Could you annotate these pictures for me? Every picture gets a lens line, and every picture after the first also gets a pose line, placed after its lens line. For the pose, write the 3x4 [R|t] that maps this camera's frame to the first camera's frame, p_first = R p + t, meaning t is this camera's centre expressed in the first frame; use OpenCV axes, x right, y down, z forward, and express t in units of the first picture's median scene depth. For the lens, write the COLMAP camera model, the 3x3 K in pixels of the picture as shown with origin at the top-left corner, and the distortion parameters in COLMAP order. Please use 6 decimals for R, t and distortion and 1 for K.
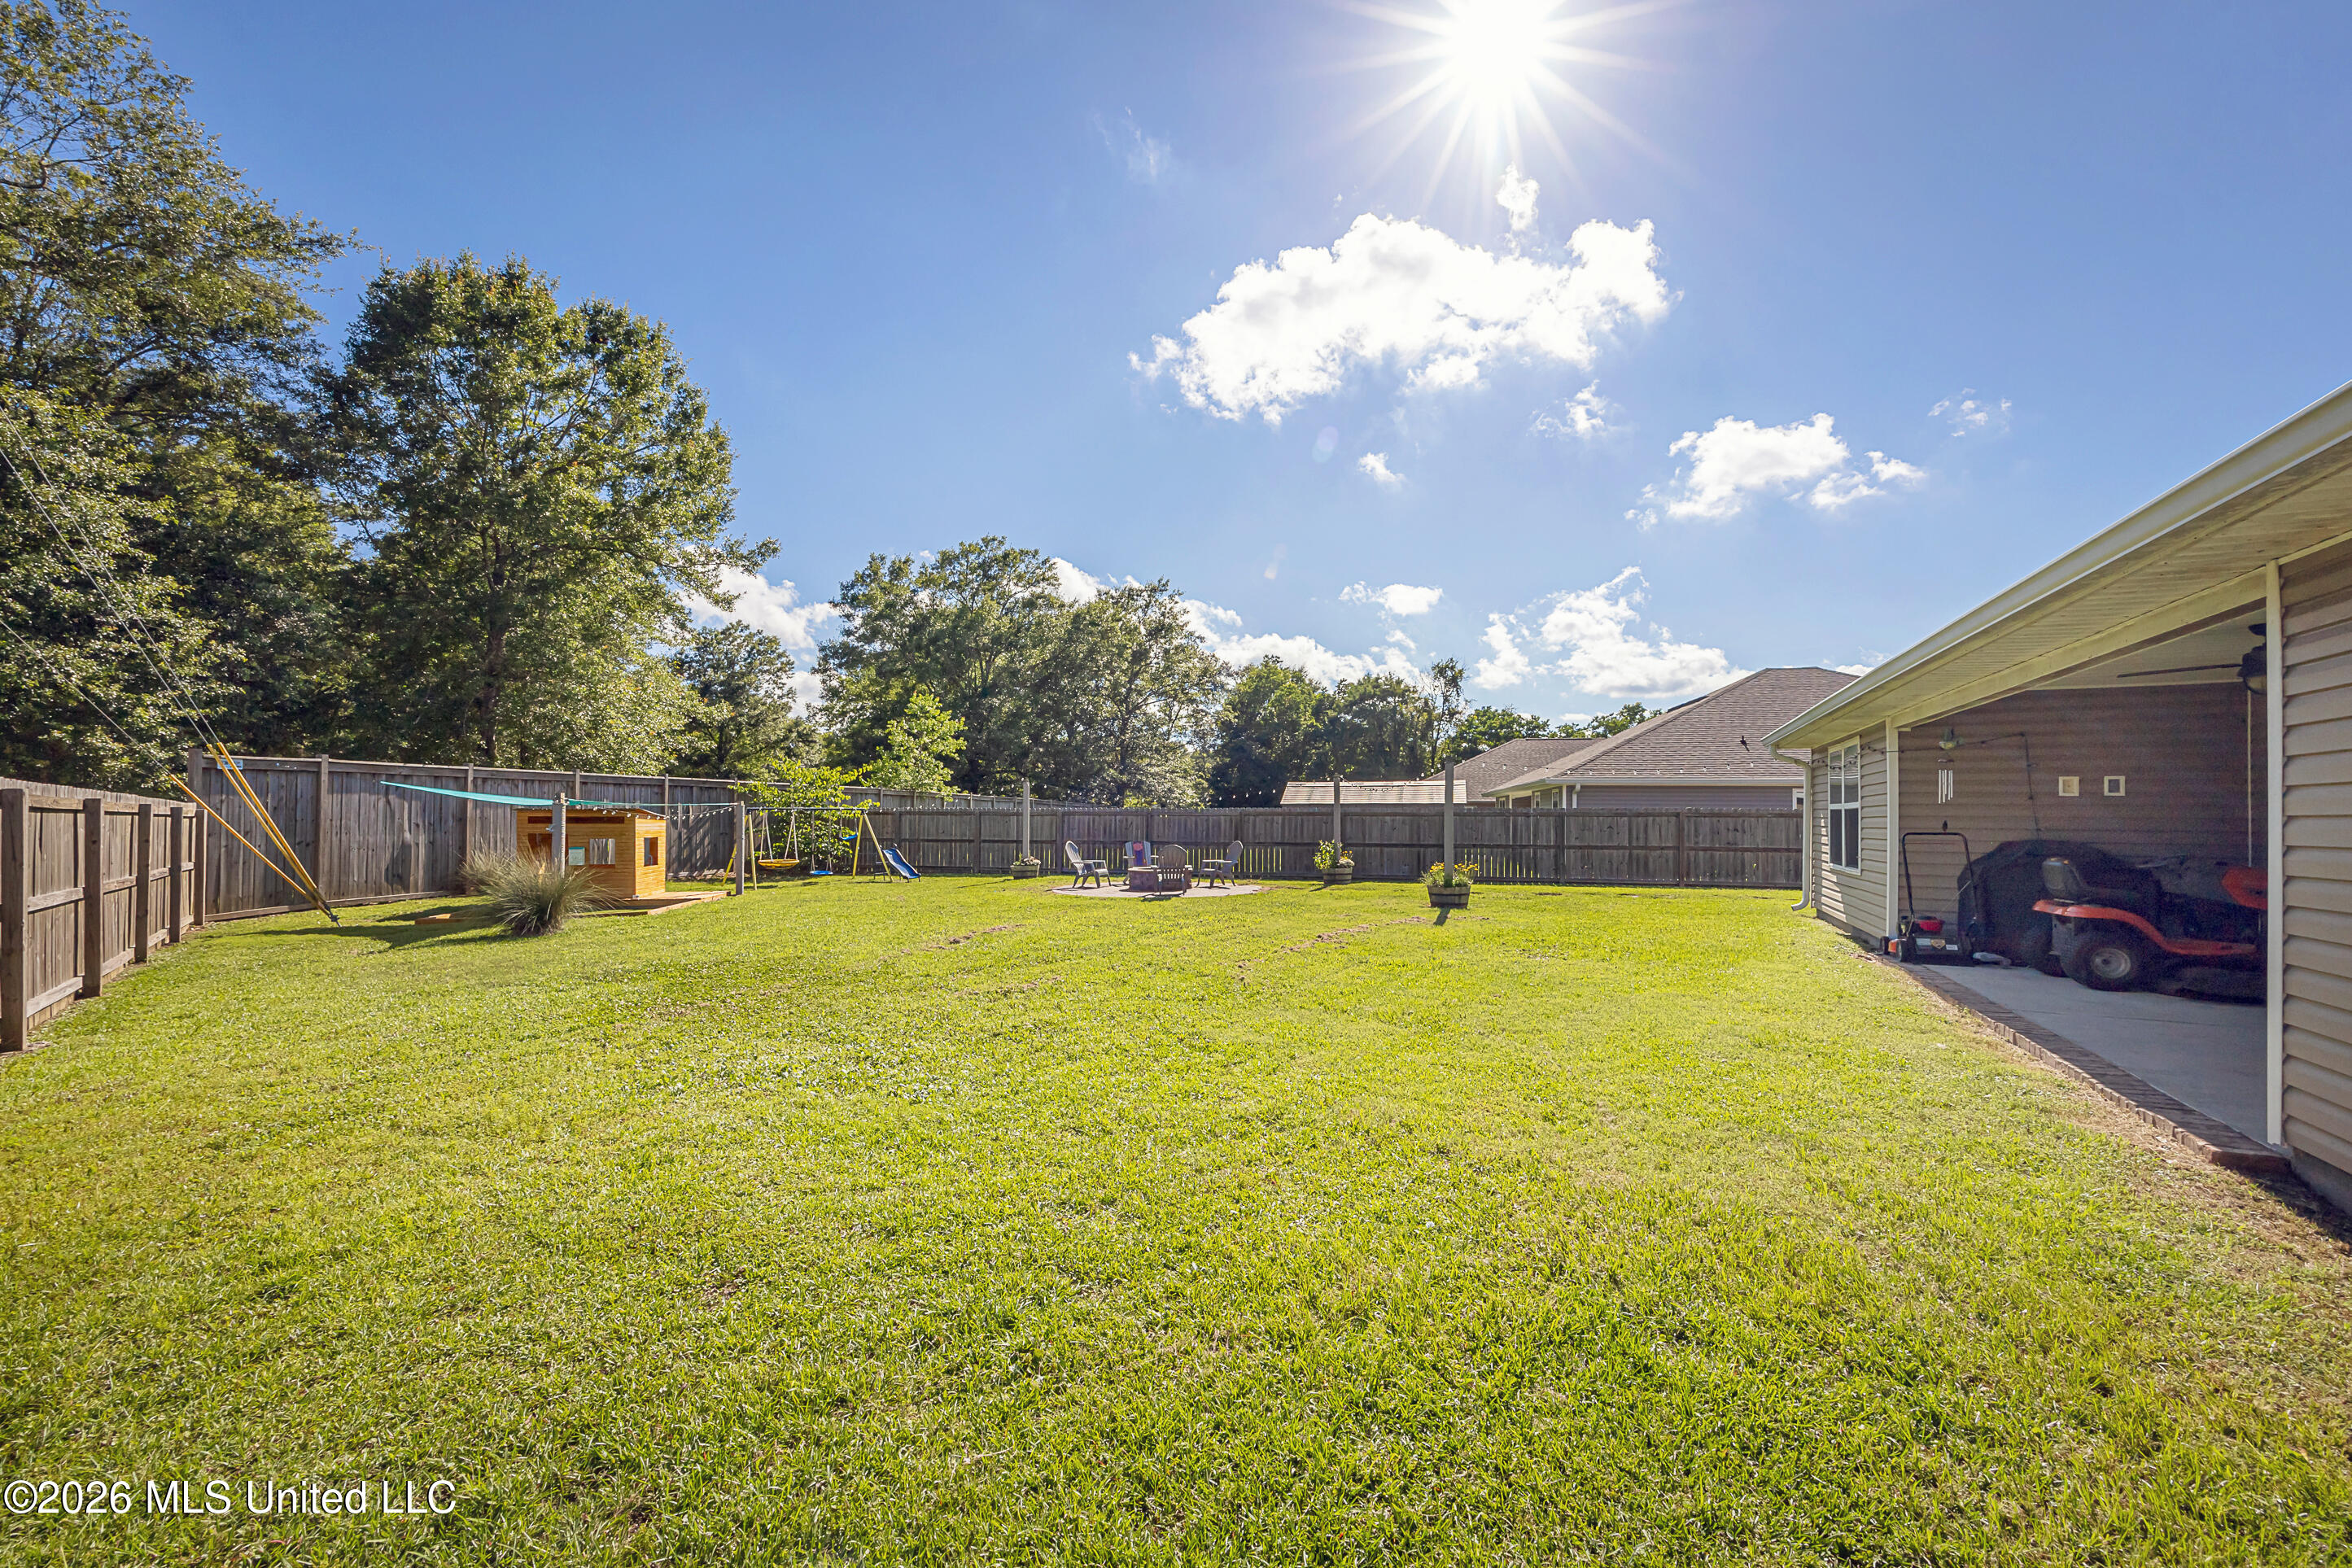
lens RADIAL K [[942.5, 0, 1169.4], [0, 942.5, 808.0], [0, 0, 1]] dist [0.001790, -0.000911]
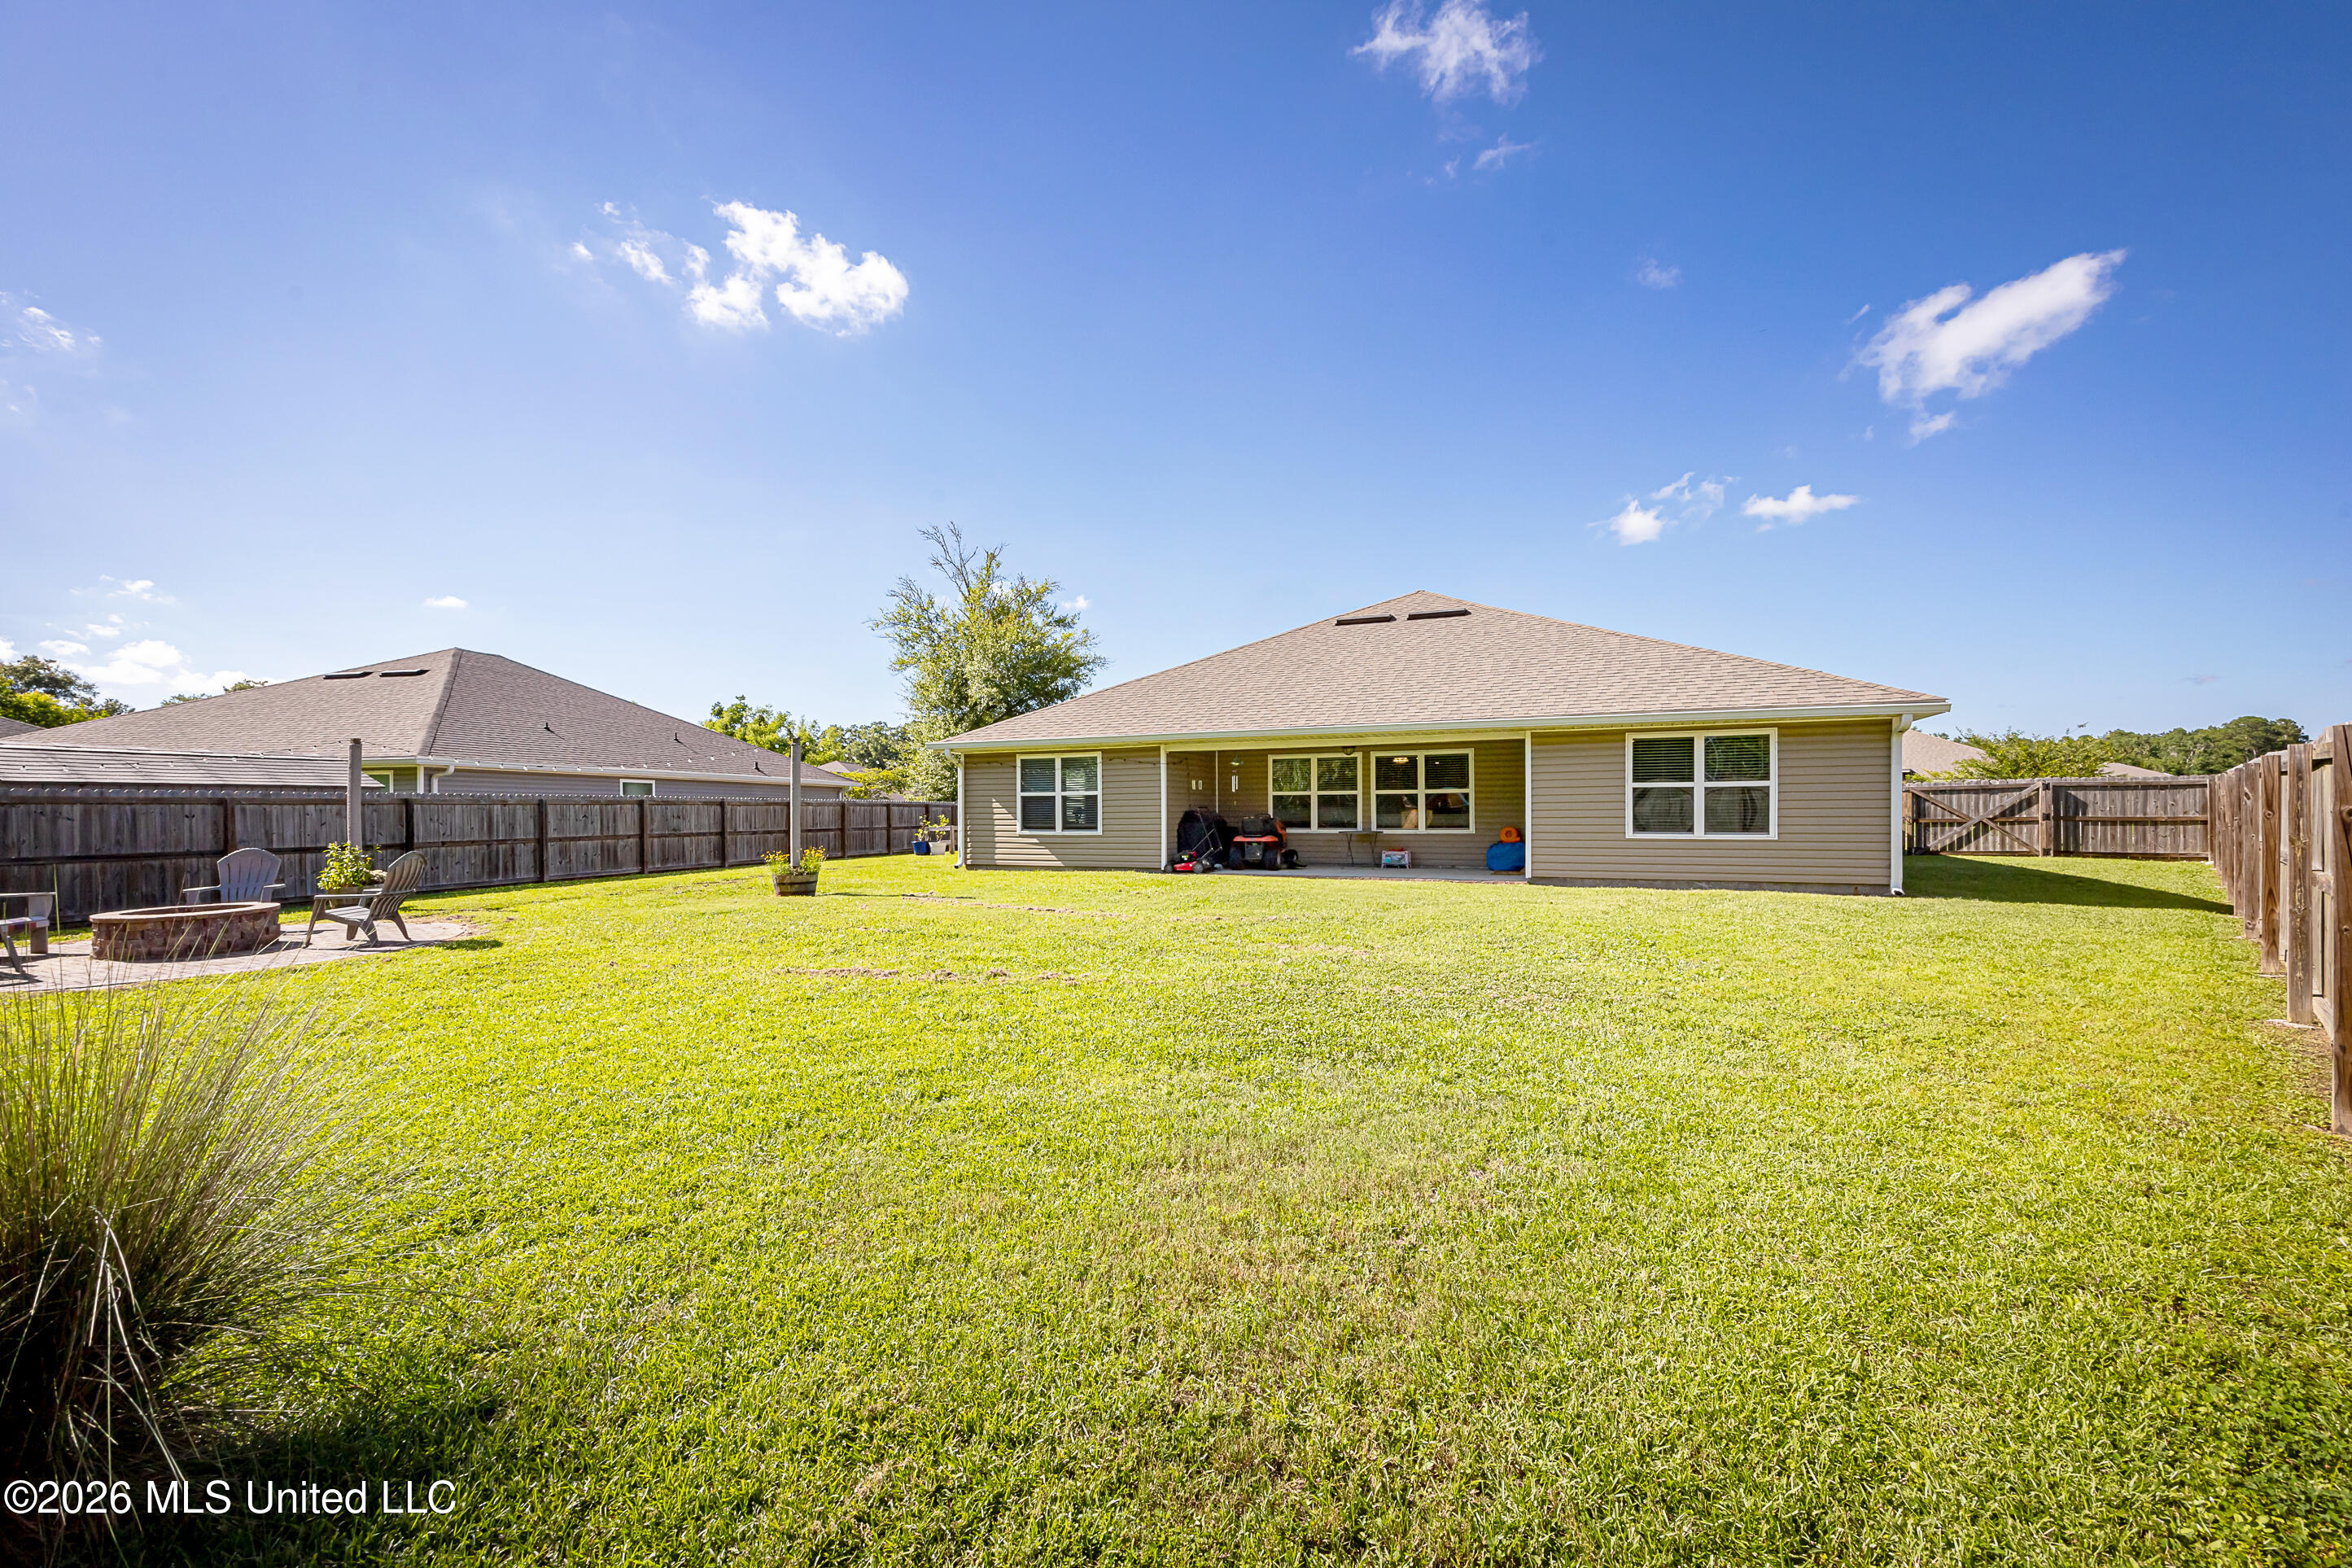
lens RADIAL K [[942.5, 0, 1176.2], [0, 942.5, 791.2], [0, 0, 1]] dist [0.001790, -0.000911]
pose [[-0.039804, 0.011613, 0.999140, -0.831846], [0.000027, 0.999932, -0.011621, 0.011799], [-0.999208, -0.000436, -0.039801, 0.802354]]
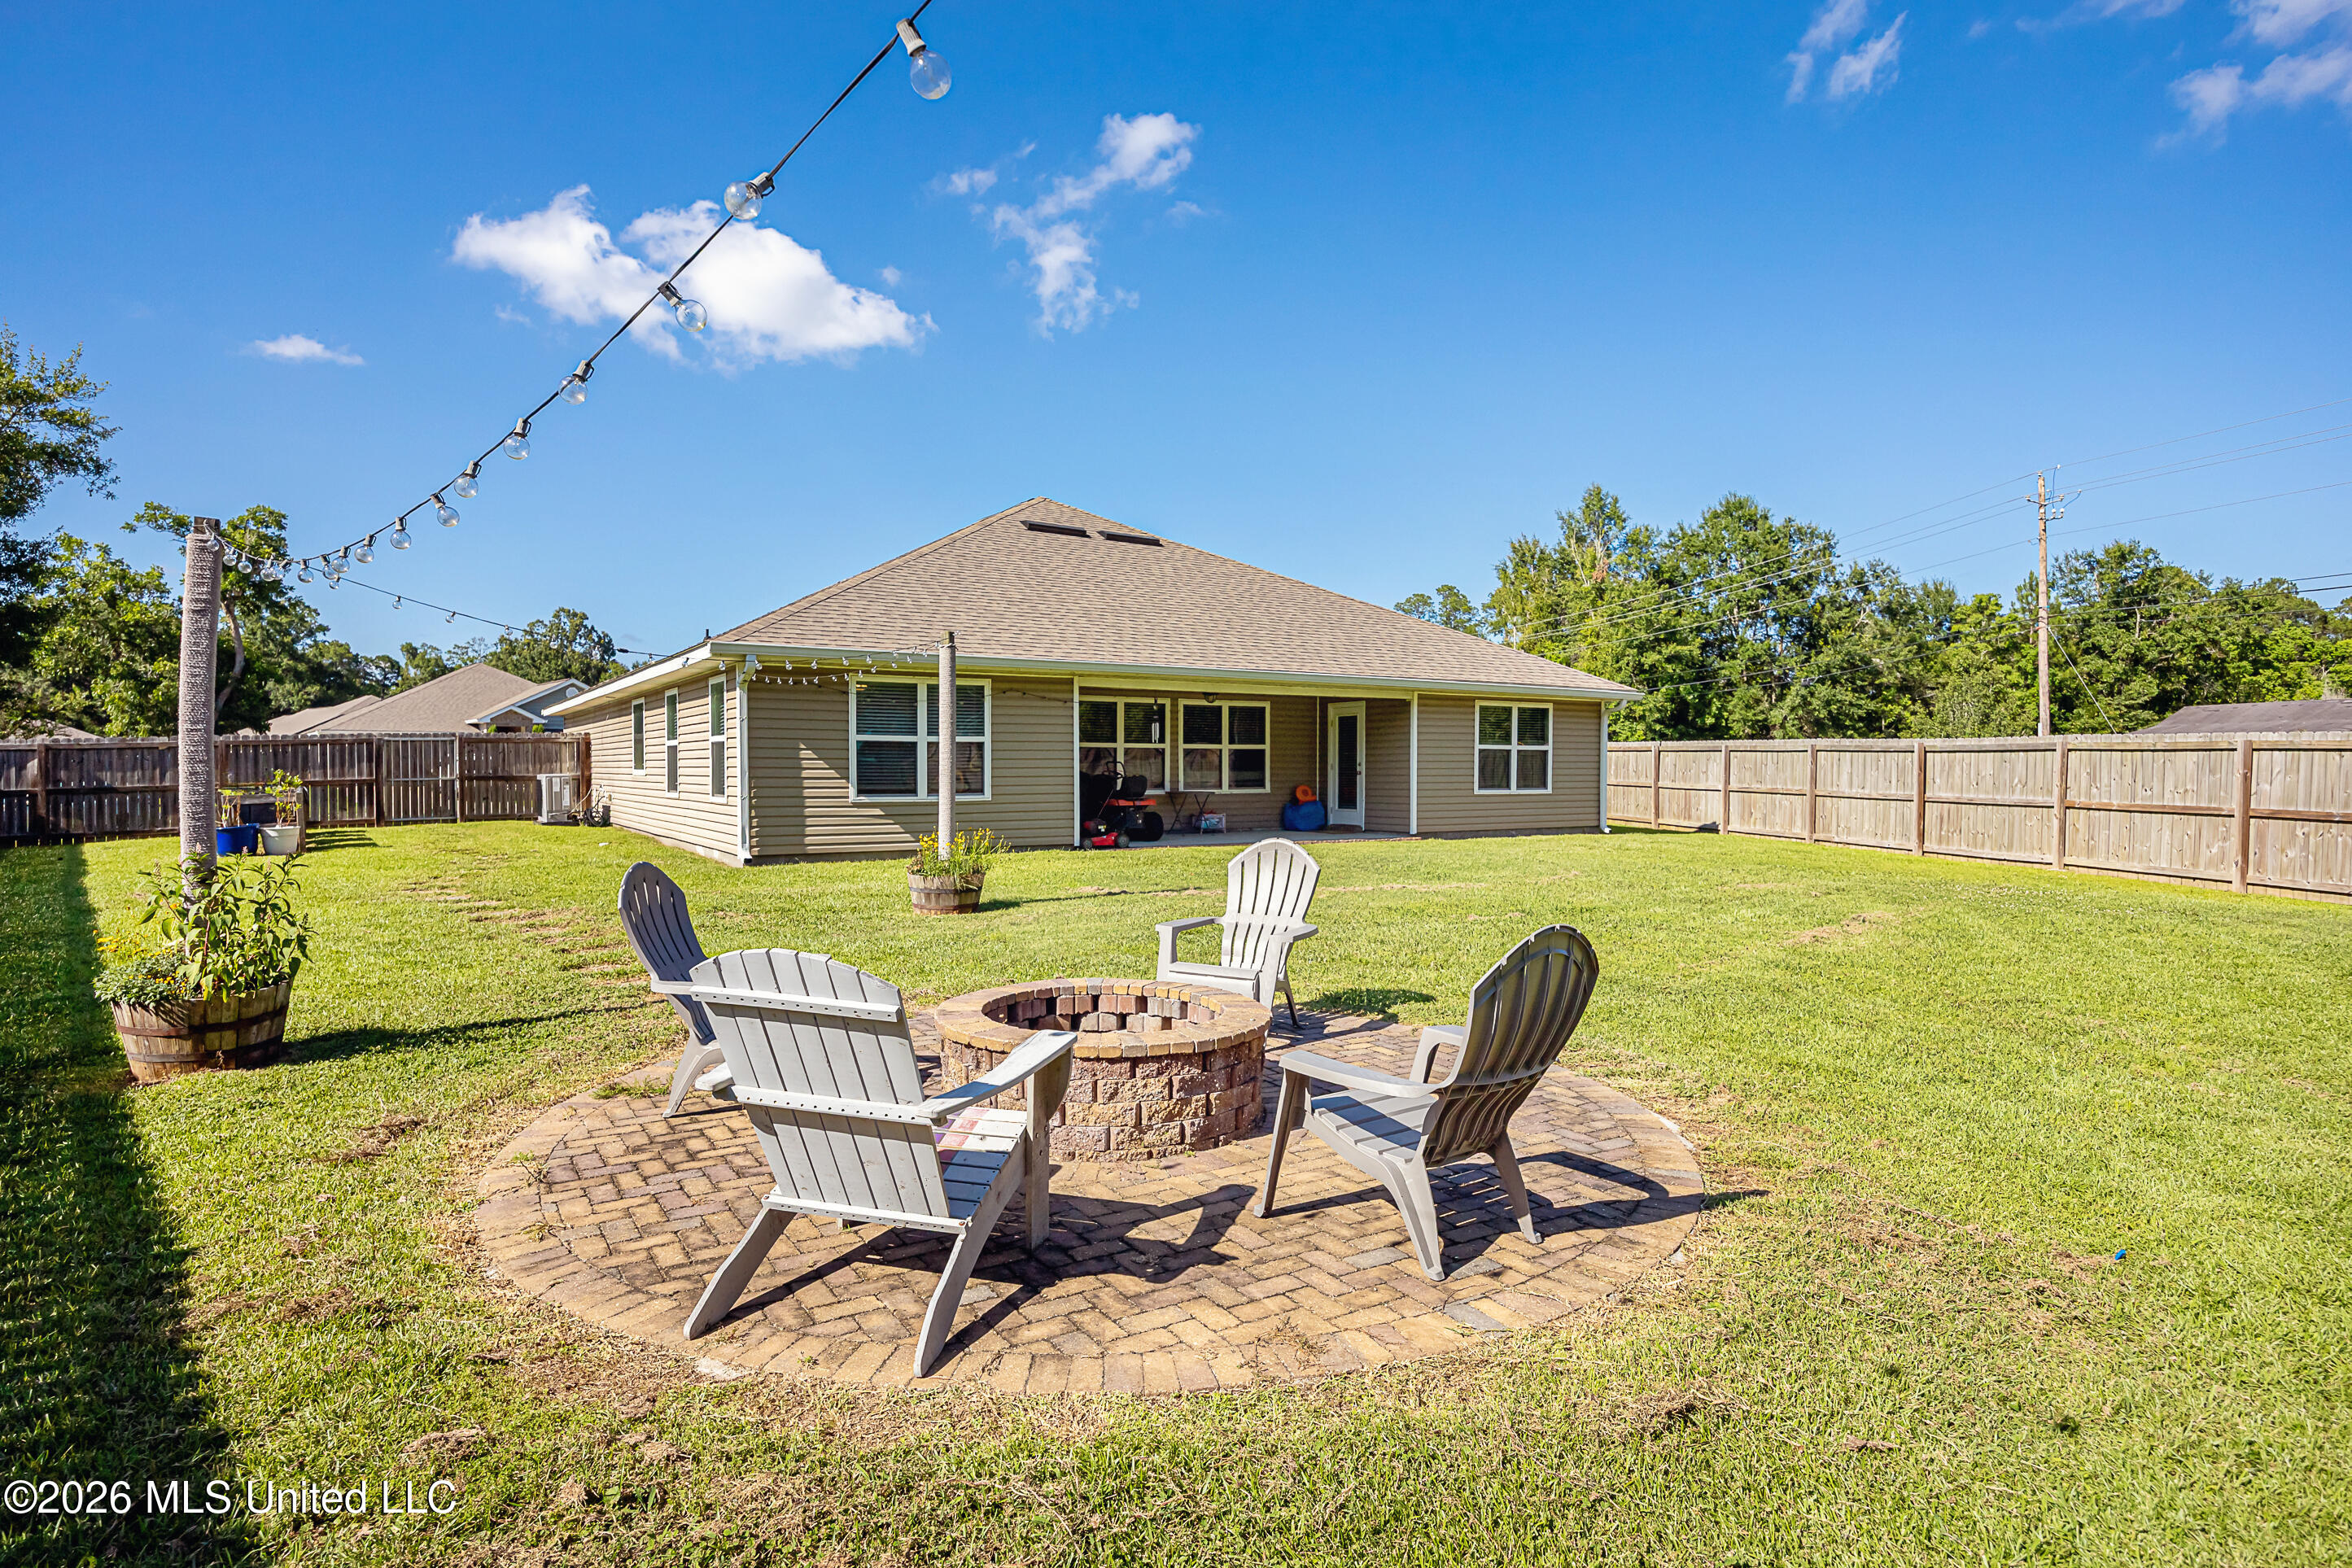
lens RADIAL K [[1267.3, 0, 1145.5], [0, 1267.3, 794.8], [0, 0, 1]] dist [-0.009165, 0.005108]
pose [[-0.859081, -0.025398, 0.511209, -0.200471], [-0.014535, 0.999576, 0.025235, 0.019902], [-0.511633, 0.014248, -0.859086, 1.940848]]
